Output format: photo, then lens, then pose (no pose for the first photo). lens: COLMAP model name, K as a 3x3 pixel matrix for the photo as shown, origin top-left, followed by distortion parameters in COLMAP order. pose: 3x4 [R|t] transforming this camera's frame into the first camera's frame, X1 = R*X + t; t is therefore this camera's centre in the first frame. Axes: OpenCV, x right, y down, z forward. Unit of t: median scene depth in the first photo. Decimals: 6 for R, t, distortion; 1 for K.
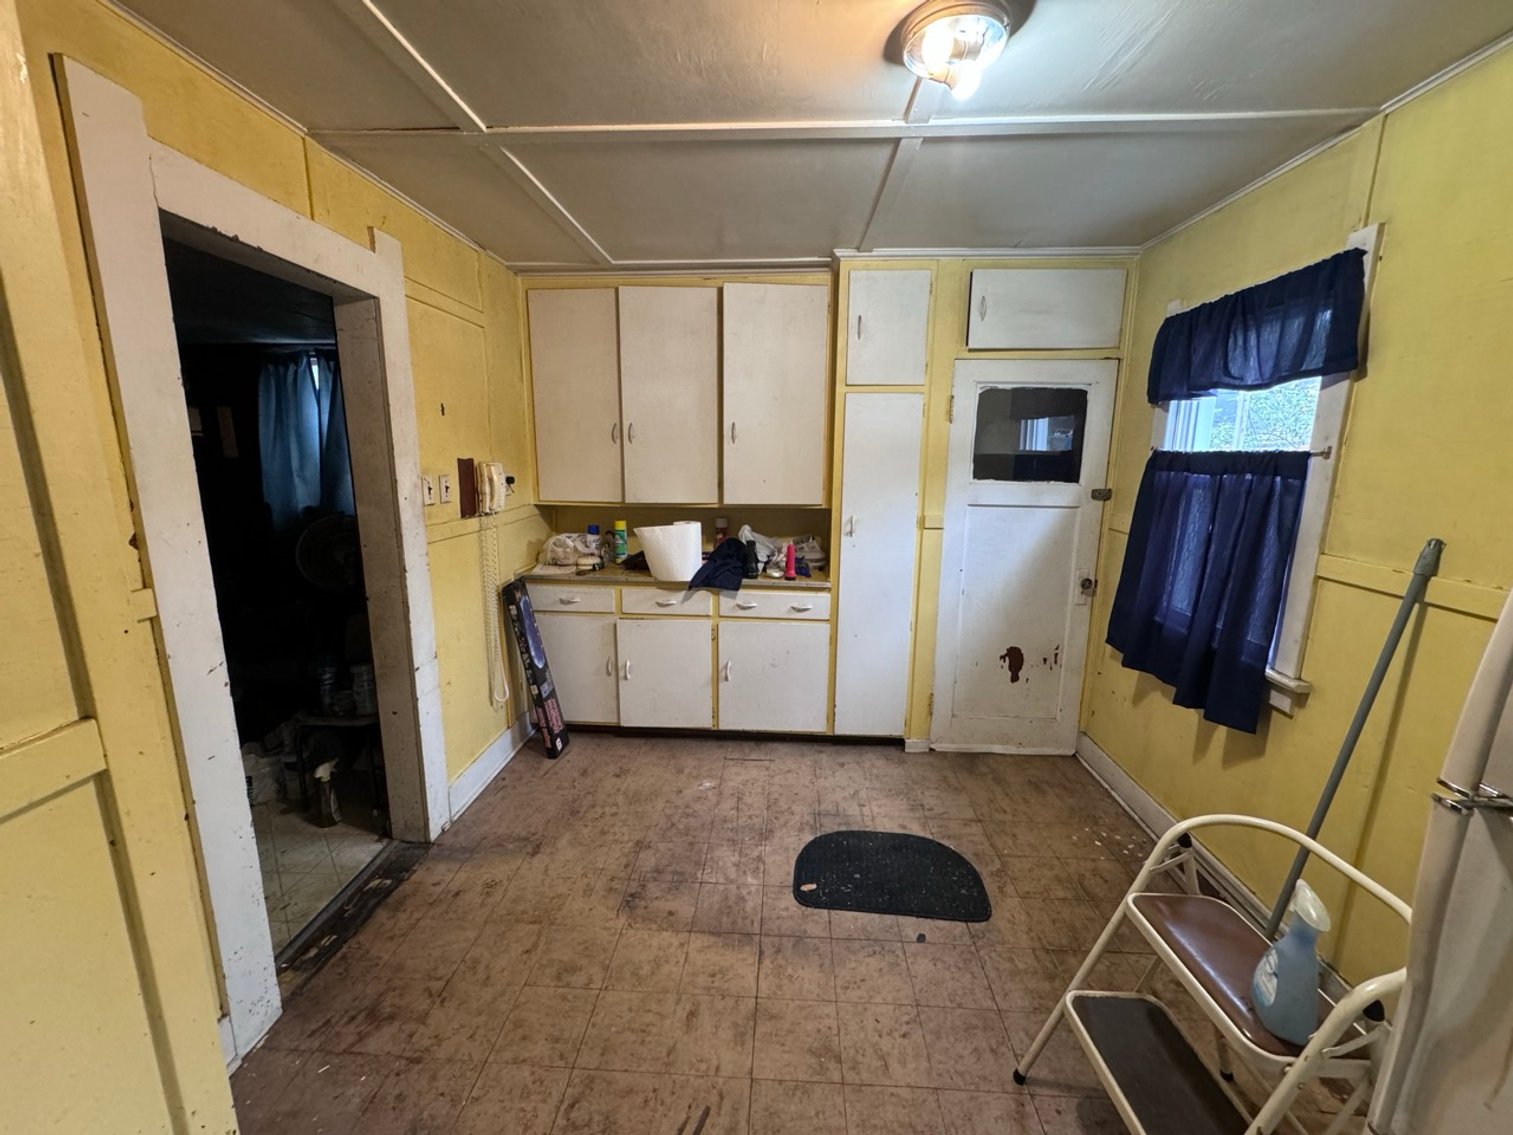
lens RADIAL K [[603.7, 0, 753.2], [0, 603.7, 567.2], [0, 0, 1]] dist [-0.003112, 0.001339]
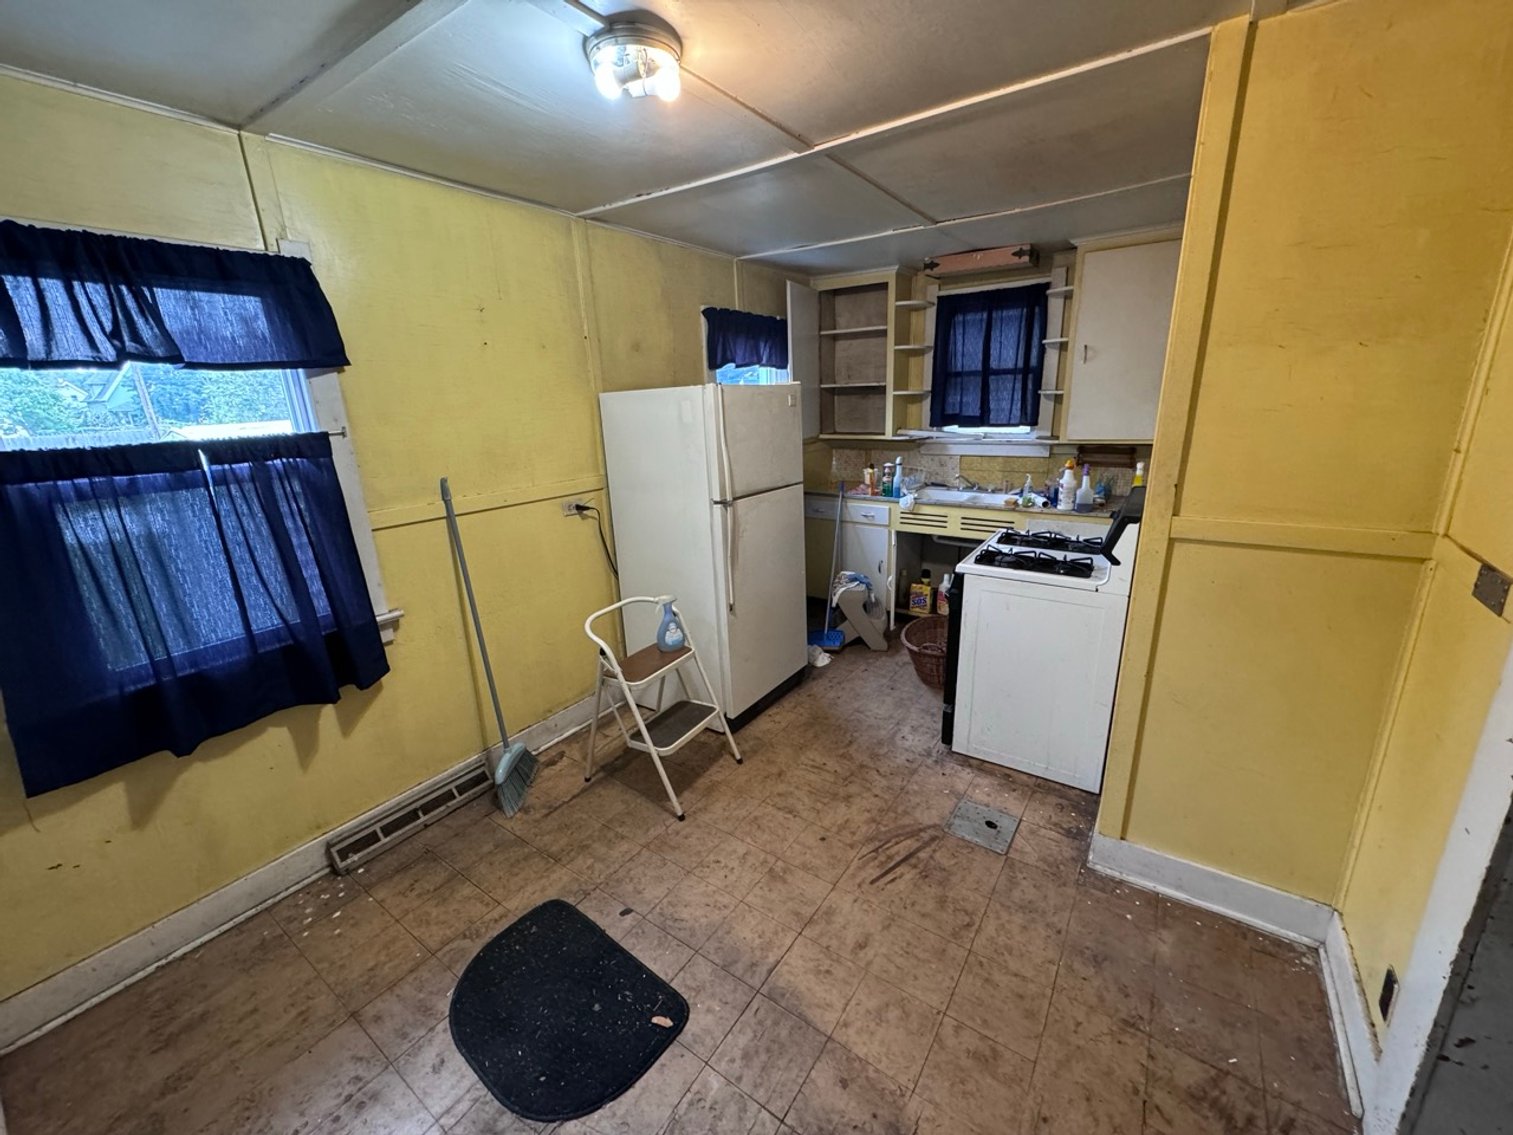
lens RADIAL K [[603.7, 0, 757.0], [0, 603.7, 569.6], [0, 0, 1]] dist [-0.003112, 0.001339]
pose [[-0.851829, -0.122753, 0.509234, -0.351745], [0.129070, 0.892994, 0.431164, -0.307726], [-0.507669, 0.433004, -0.744835, 1.372201]]
